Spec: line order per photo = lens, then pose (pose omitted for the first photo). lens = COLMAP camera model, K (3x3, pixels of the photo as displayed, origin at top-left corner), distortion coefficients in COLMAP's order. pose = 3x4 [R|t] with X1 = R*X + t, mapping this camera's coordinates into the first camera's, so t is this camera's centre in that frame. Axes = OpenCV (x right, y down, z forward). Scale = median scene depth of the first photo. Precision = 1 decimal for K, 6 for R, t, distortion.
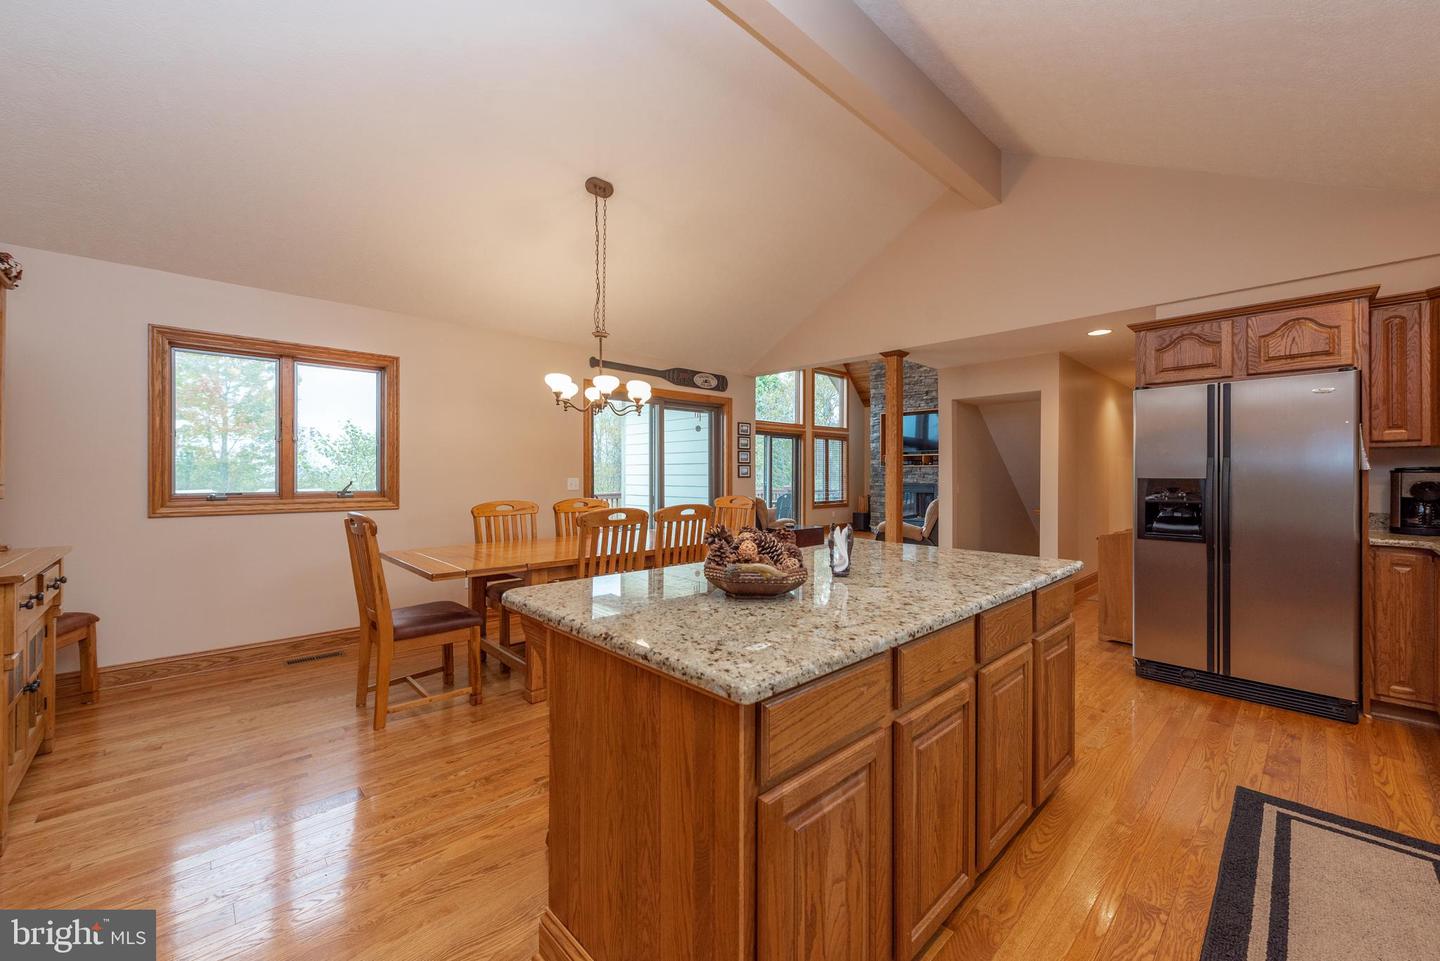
lens RADIAL K [[567.3, 0, 716.6], [0, 567.3, 473.6], [0, 0, 1]] dist [-0.001705, -0.001258]
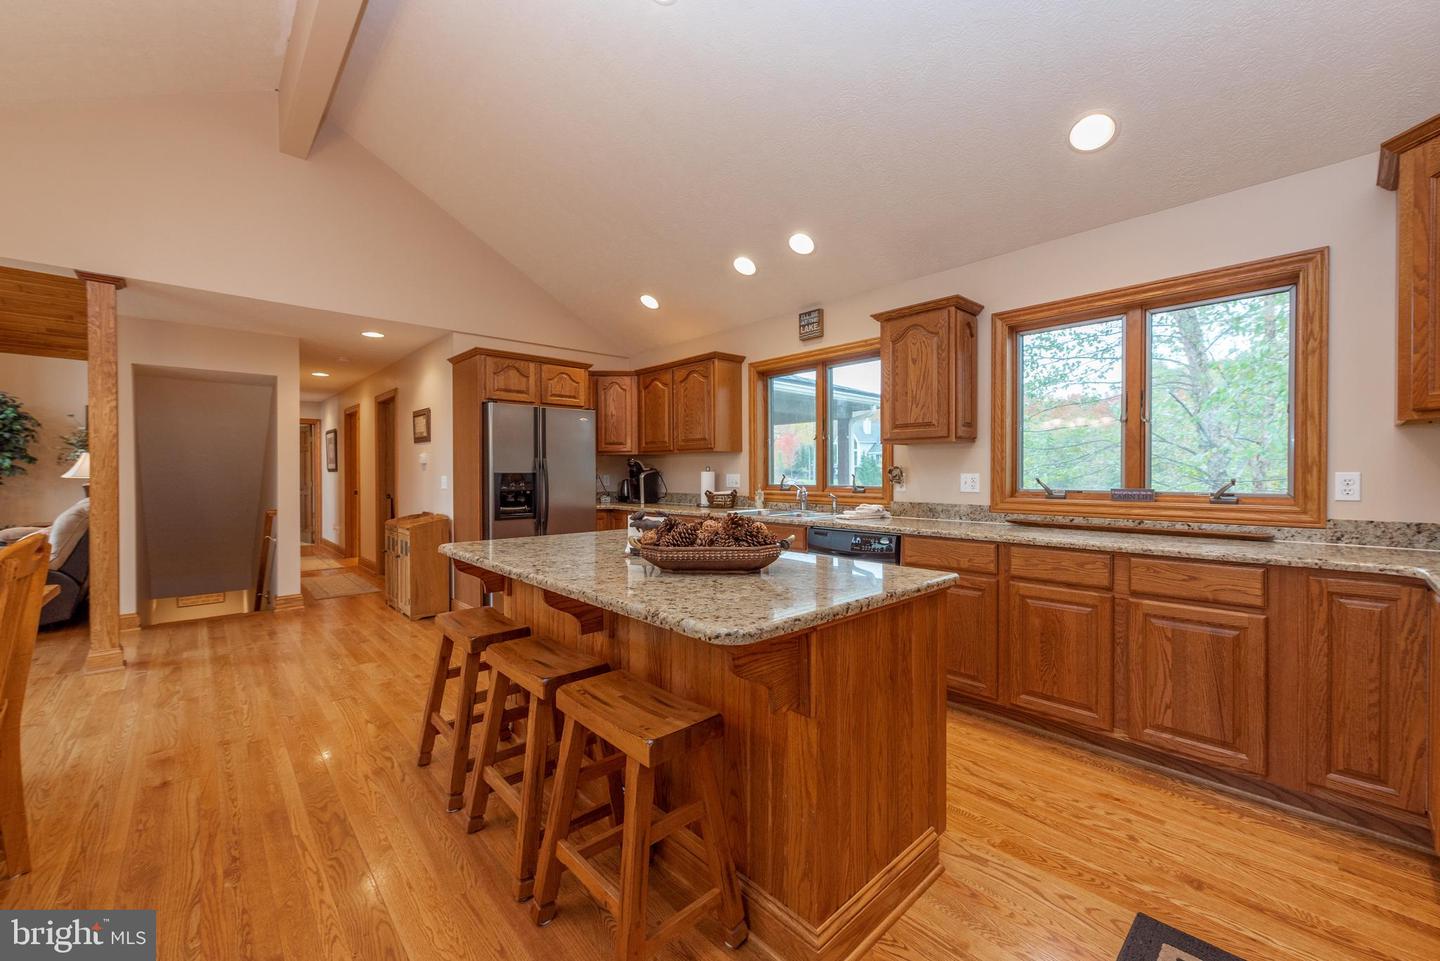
lens RADIAL K [[567.3, 0, 714.8], [0, 567.3, 482.9], [0, 0, 1]] dist [-0.001705, -0.001258]
pose [[0.026265, -0.014756, 0.999546, -0.535193], [-0.004261, 0.999880, 0.014873, 0.010693], [-0.999646, -0.004650, 0.026199, 0.505458]]
